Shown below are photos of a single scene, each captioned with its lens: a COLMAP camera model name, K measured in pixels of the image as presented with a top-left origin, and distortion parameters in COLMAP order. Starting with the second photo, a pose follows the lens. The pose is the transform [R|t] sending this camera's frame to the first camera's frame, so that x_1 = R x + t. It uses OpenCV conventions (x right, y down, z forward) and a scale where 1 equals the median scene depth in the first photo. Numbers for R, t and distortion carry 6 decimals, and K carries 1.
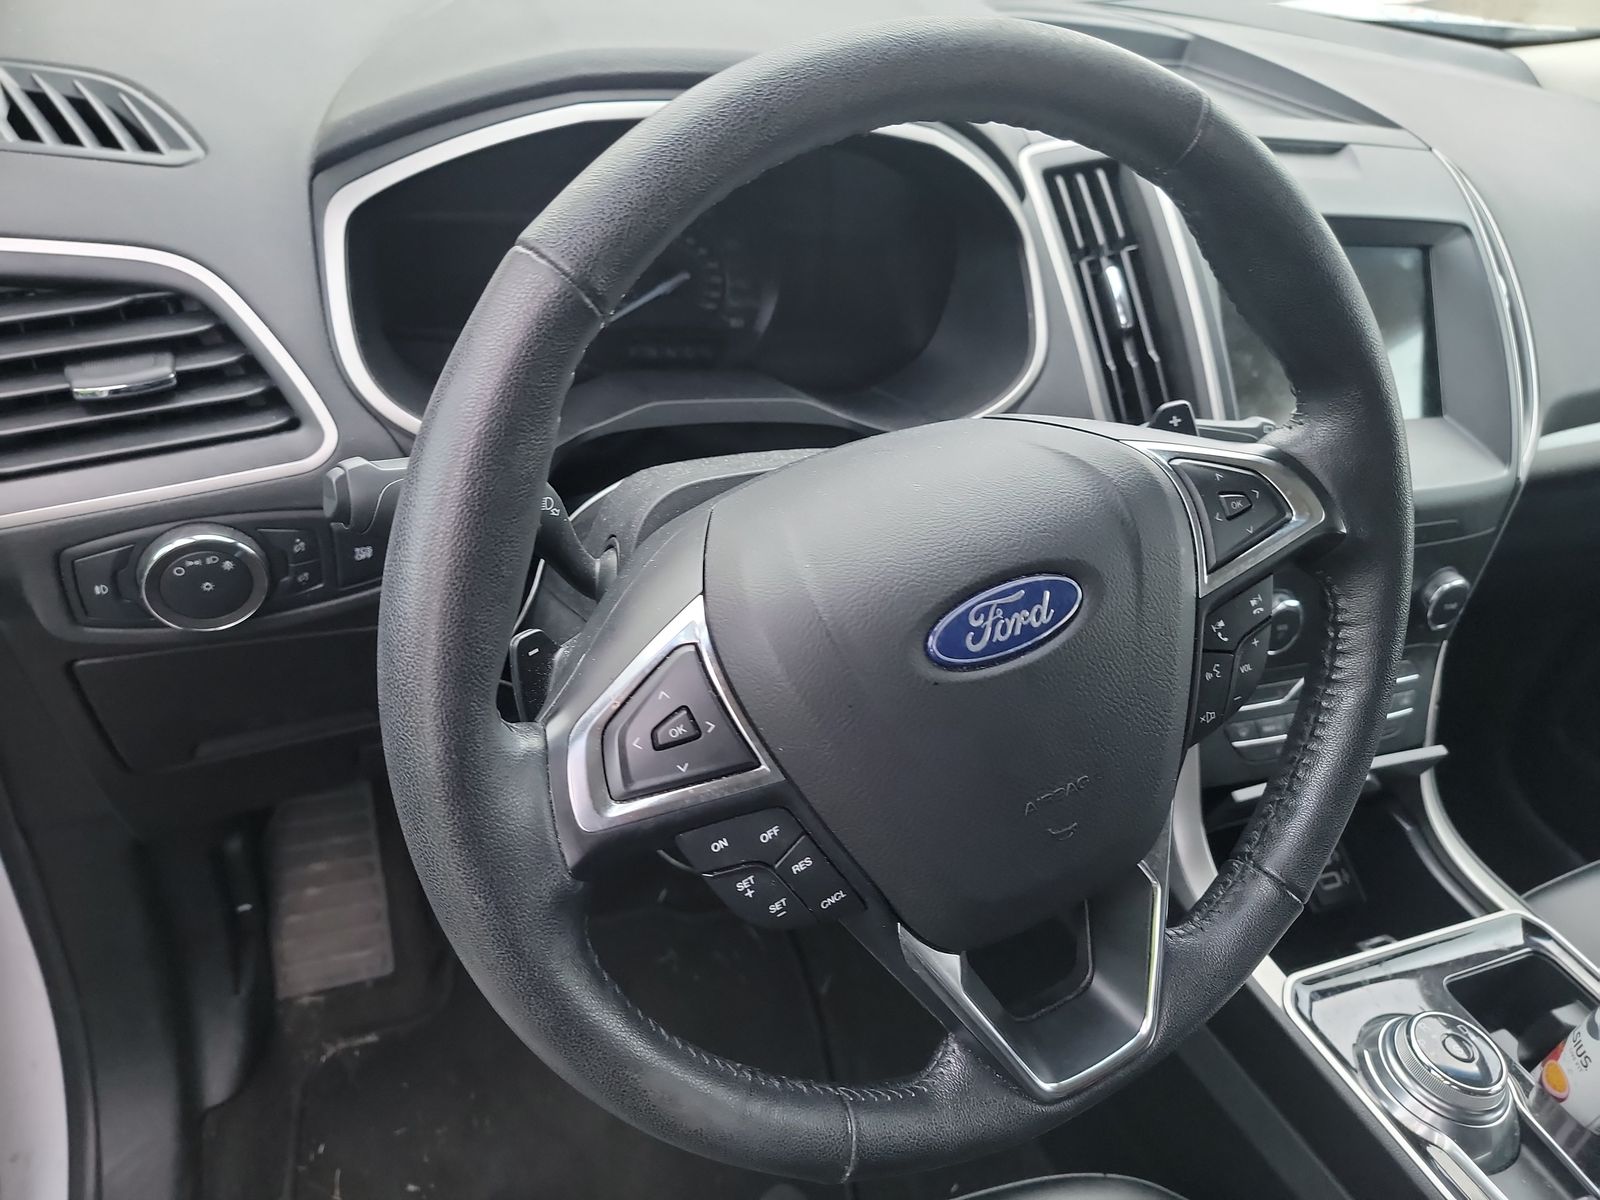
lens RADIAL K [[1112.8, 0, 804.4], [0, 1112.8, 601.6], [0, 0, 1]] dist [0.055358, -0.046525]
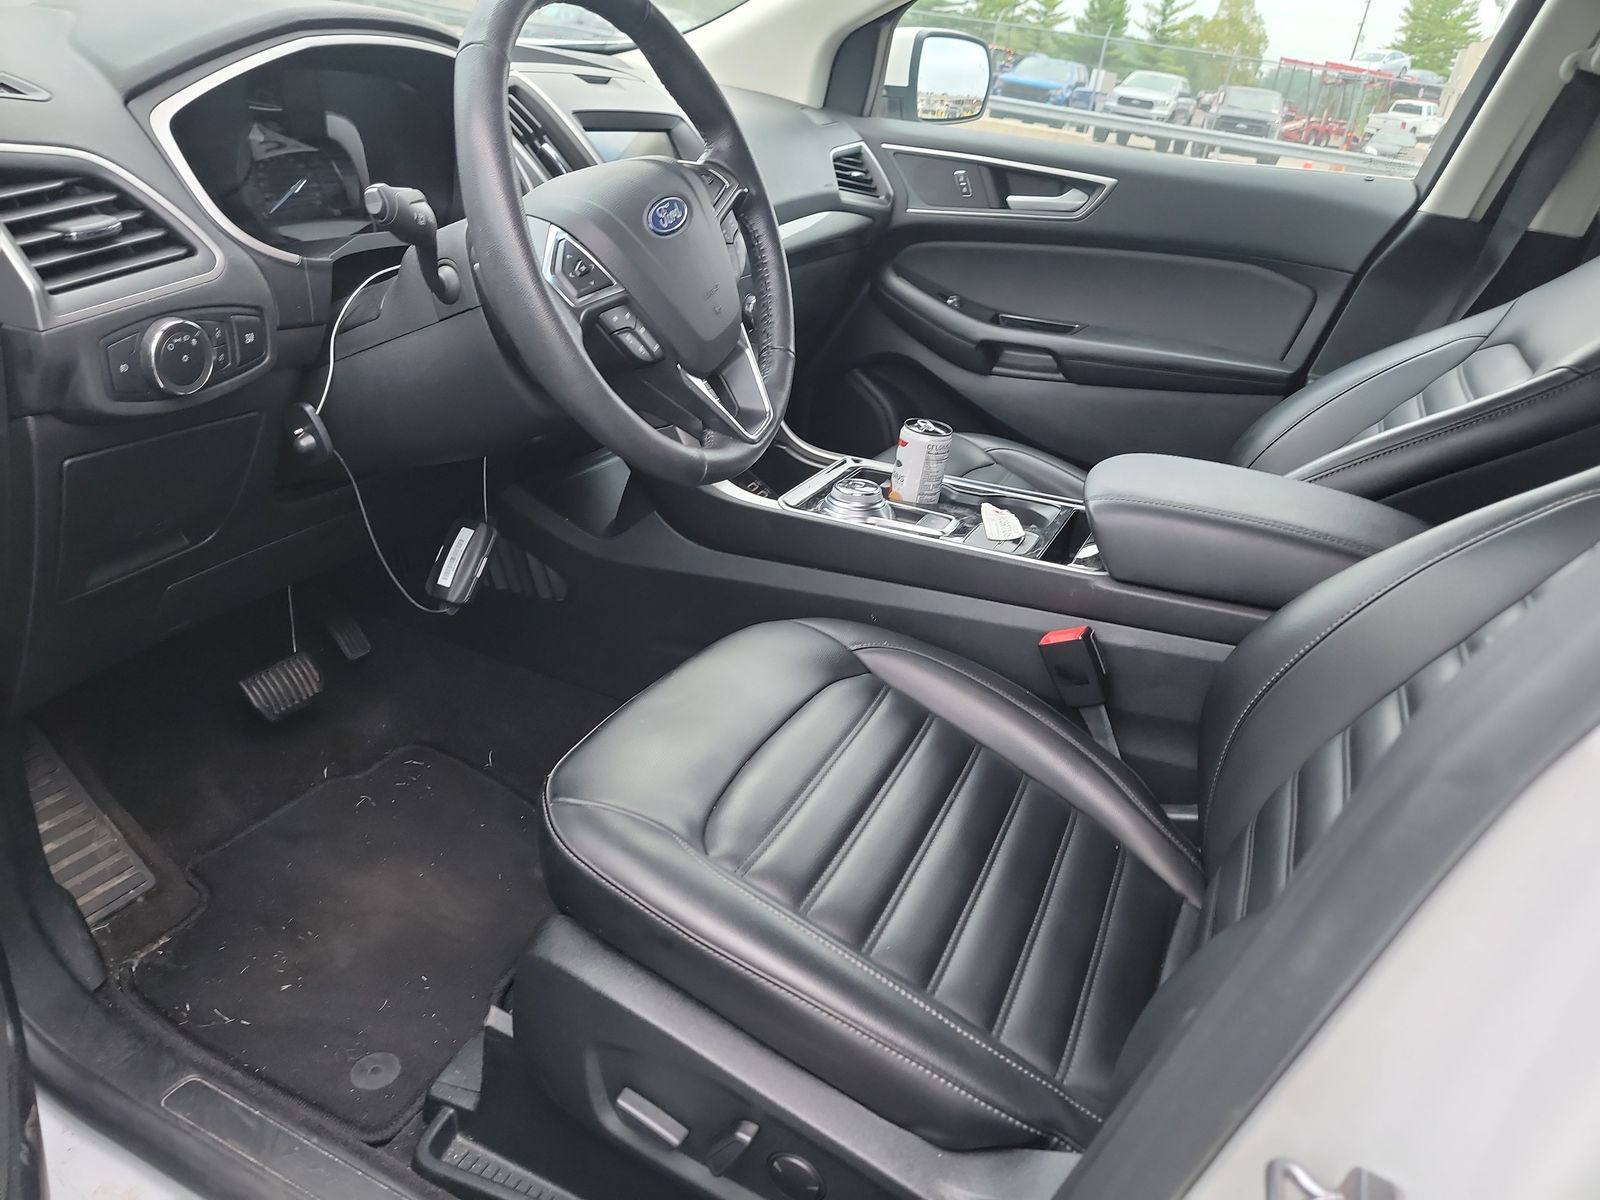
lens RADIAL K [[1112.8, 0, 793.6], [0, 1112.8, 621.2], [0, 0, 1]] dist [0.055358, -0.046525]
pose [[0.731648, -0.360507, 0.578555, -0.948010], [0.393773, 0.916305, 0.072993, 0.534538], [-0.556448, 0.174415, 0.812370, -0.660747]]
